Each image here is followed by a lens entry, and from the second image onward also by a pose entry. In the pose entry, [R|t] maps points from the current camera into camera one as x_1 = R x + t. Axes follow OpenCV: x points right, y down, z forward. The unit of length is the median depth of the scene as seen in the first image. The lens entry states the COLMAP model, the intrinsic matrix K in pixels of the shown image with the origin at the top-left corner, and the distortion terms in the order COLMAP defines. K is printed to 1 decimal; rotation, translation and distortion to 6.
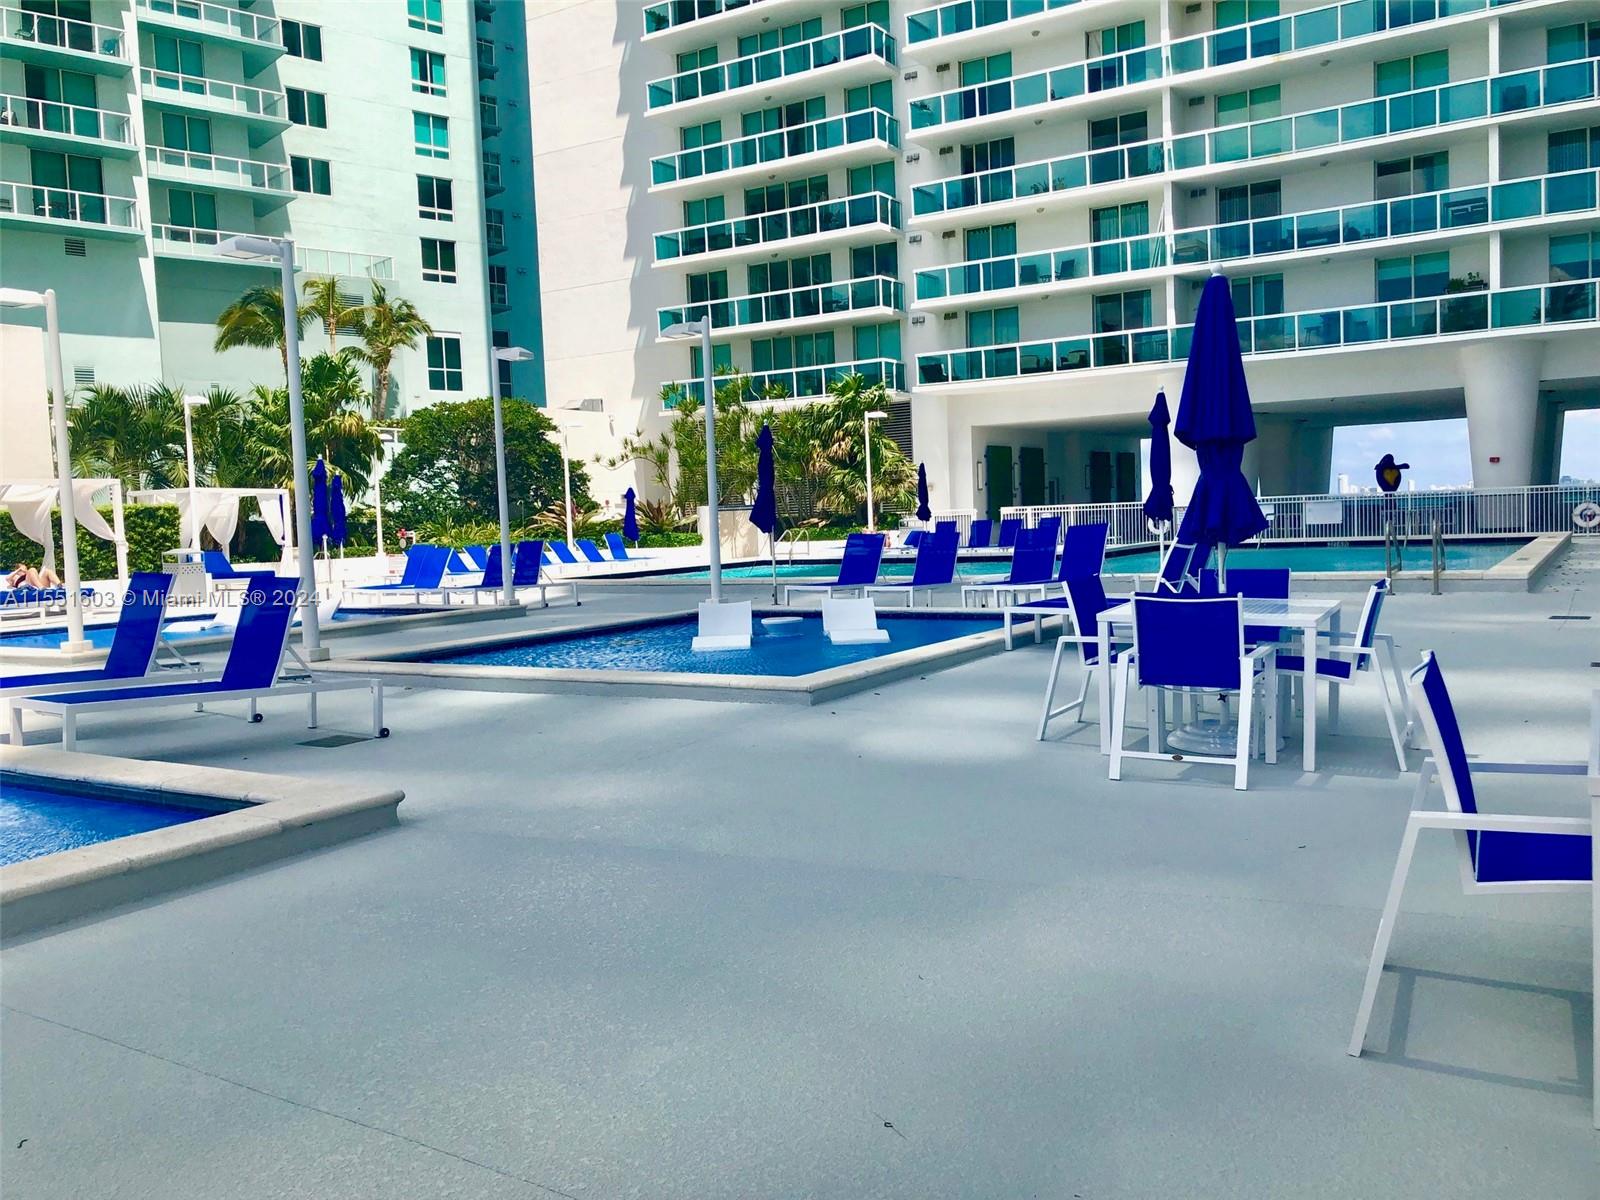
lens RADIAL K [[1295.8, 0, 800.8], [0, 1295.8, 597.0], [0, 0, 1]] dist [0.023747, -0.024363]
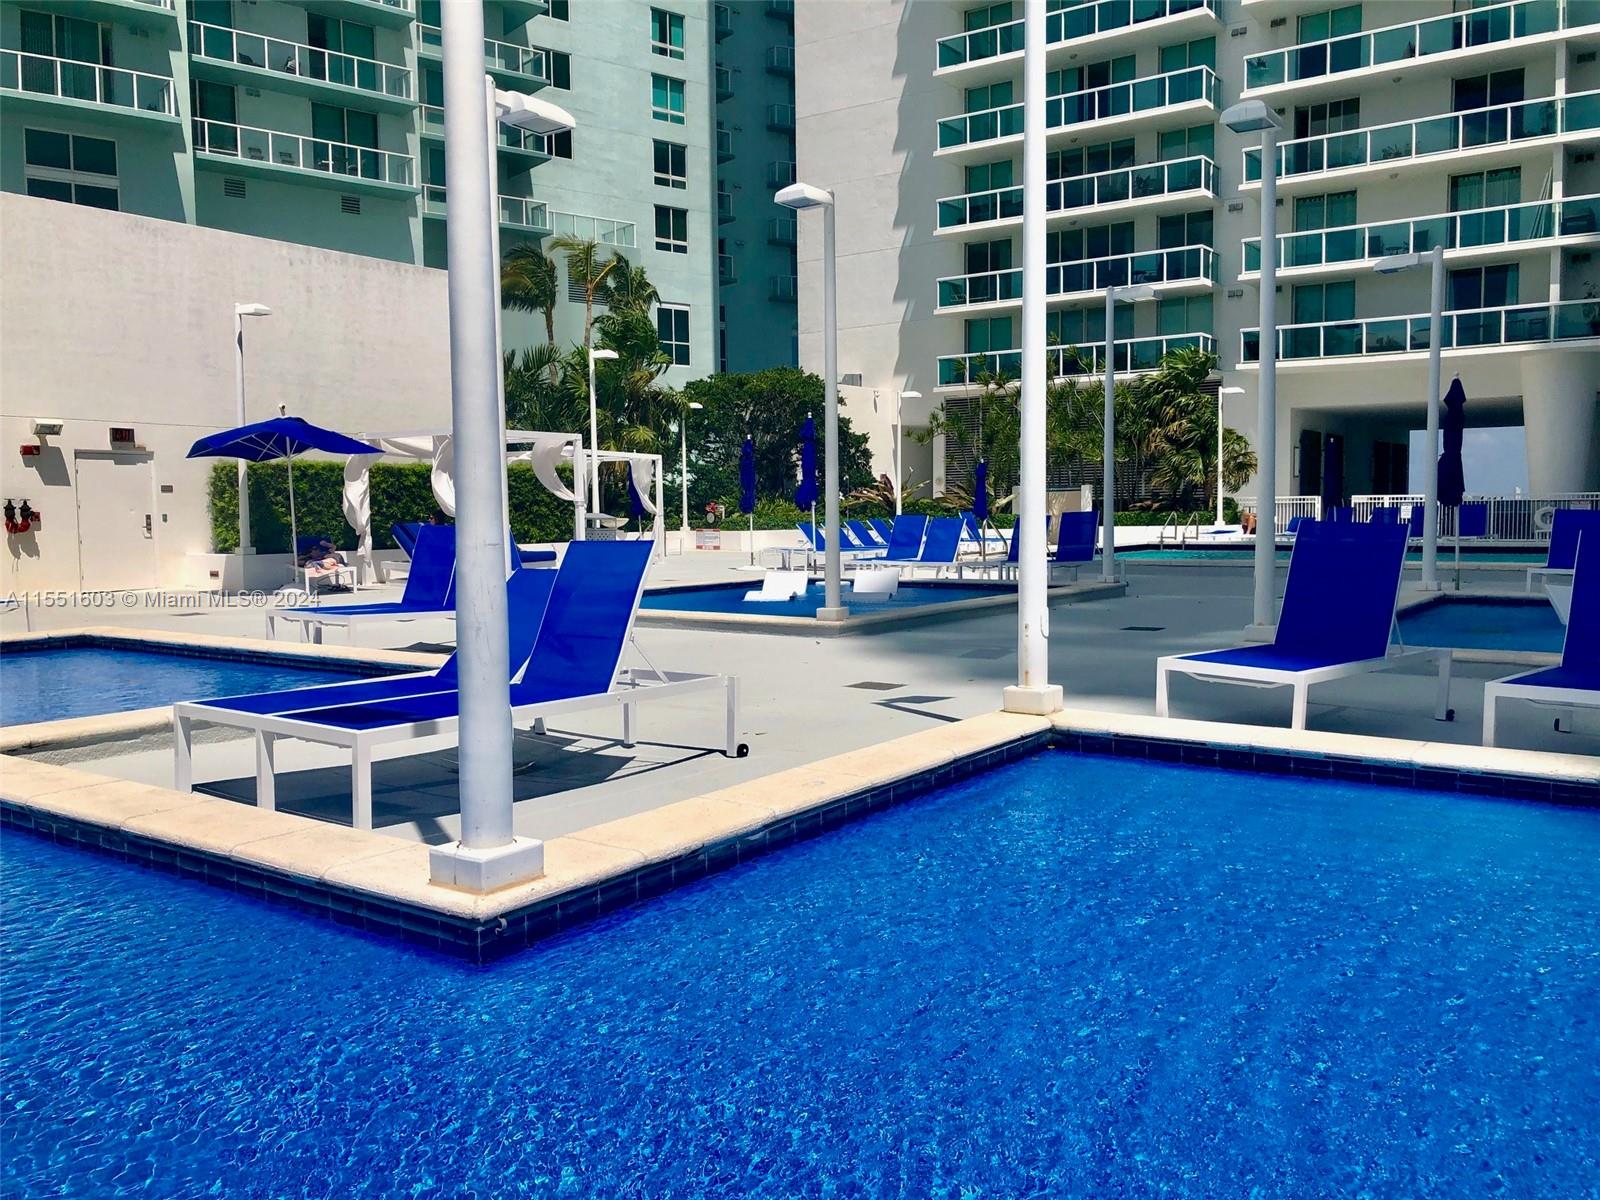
lens RADIAL K [[1295.8, 0, 807.9], [0, 1295.8, 605.5], [0, 0, 1]] dist [0.023747, -0.024363]
pose [[0.997915, 0.032973, -0.055477, -0.161057], [-0.032221, 0.999377, 0.014404, 0.007551], [0.055917, -0.012586, 0.998356, 0.045658]]
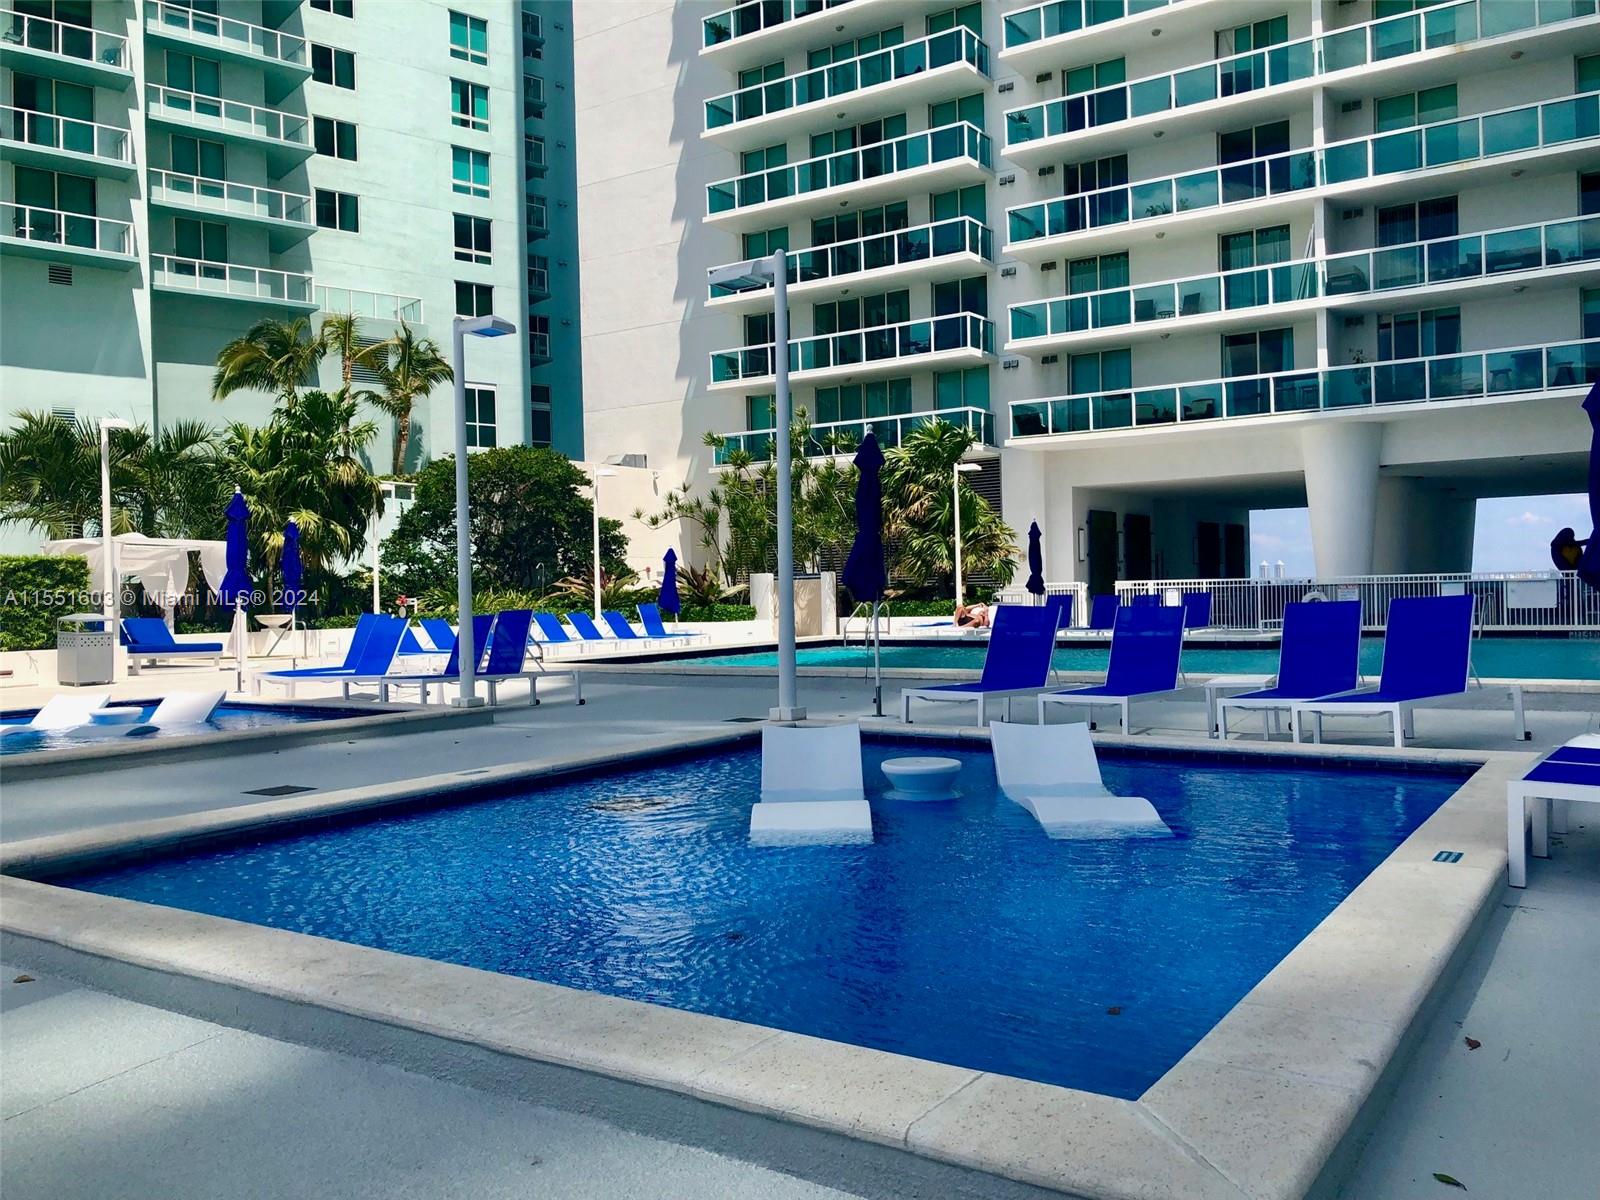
lens RADIAL K [[1295.8, 0, 810.4], [0, 1295.8, 598.9], [0, 0, 1]] dist [0.023747, -0.024363]
pose [[0.999370, 0.017101, -0.031108, -0.013524], [-0.018874, 0.998159, -0.057647, -0.005690], [0.030065, 0.058198, 0.997852, 0.147840]]
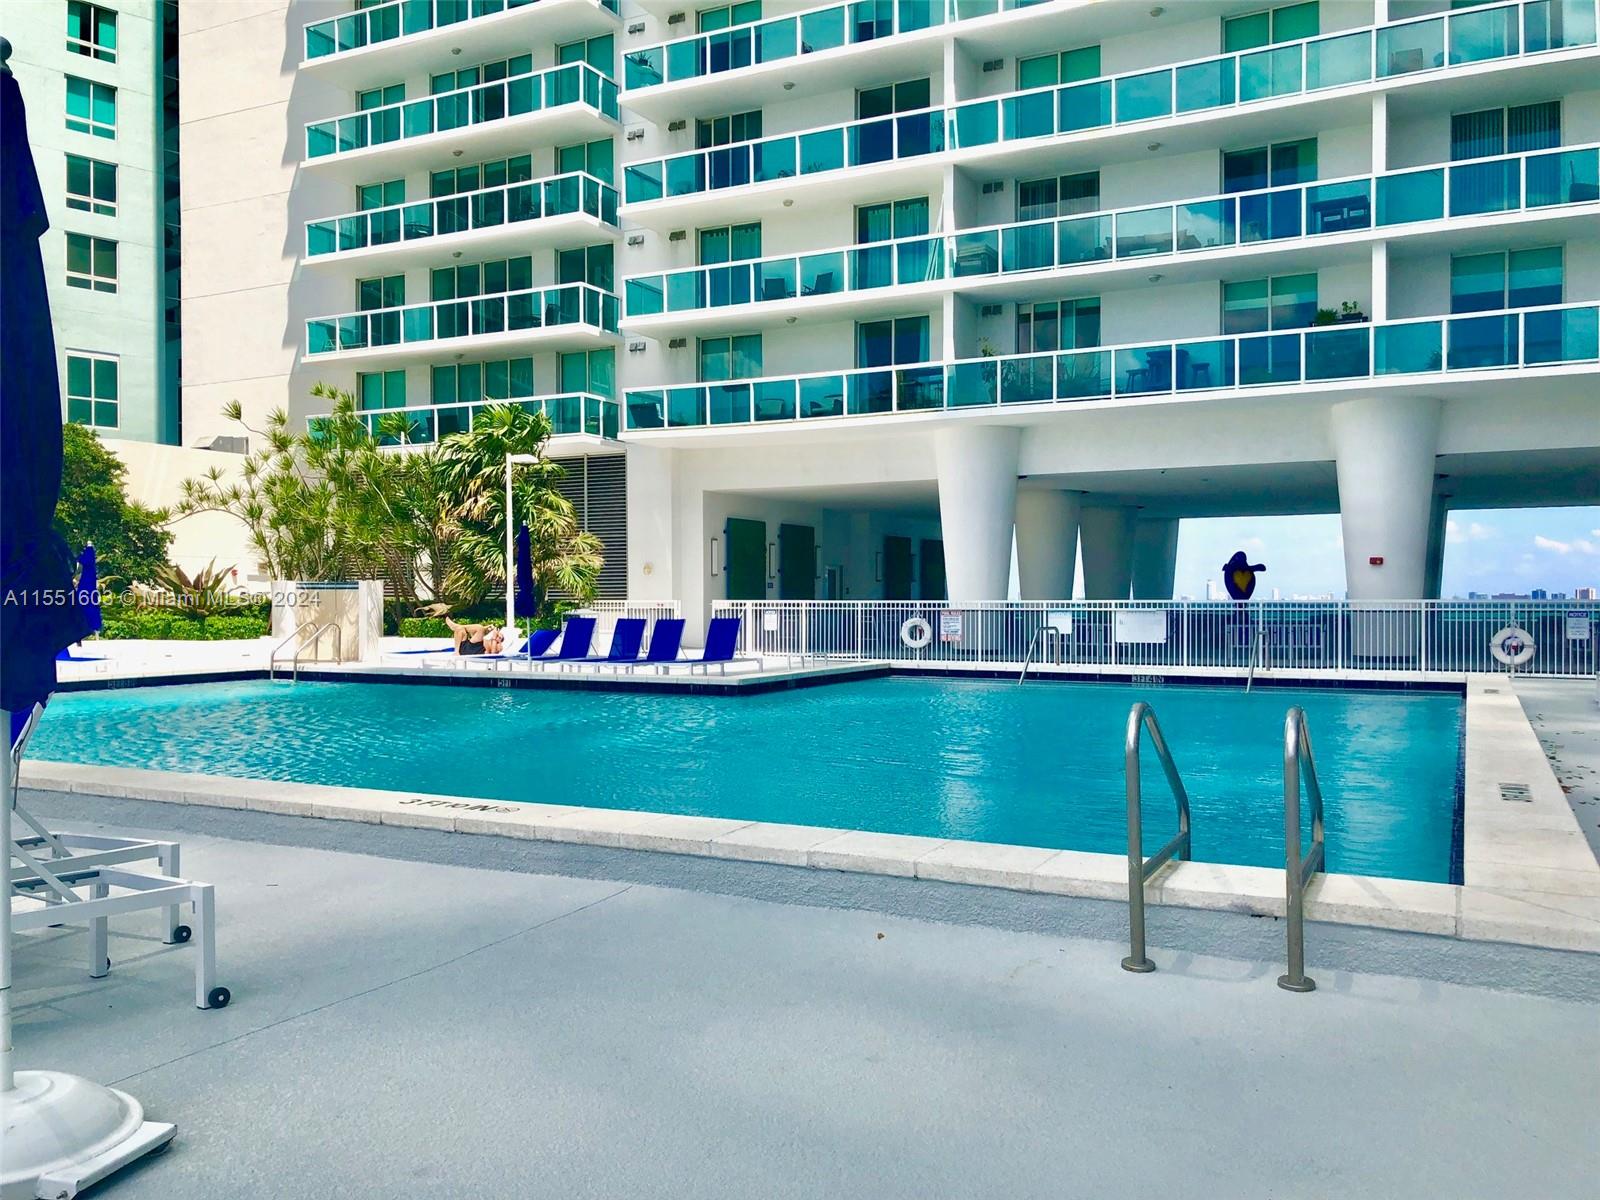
lens RADIAL K [[1295.8, 0, 804.3], [0, 1295.8, 601.7], [0, 0, 1]] dist [0.023747, -0.024363]
pose [[0.995252, 0.038168, 0.089535, 0.128278], [-0.032379, 0.997344, -0.065240, -0.021461], [-0.091787, 0.062031, 0.993845, 0.262199]]
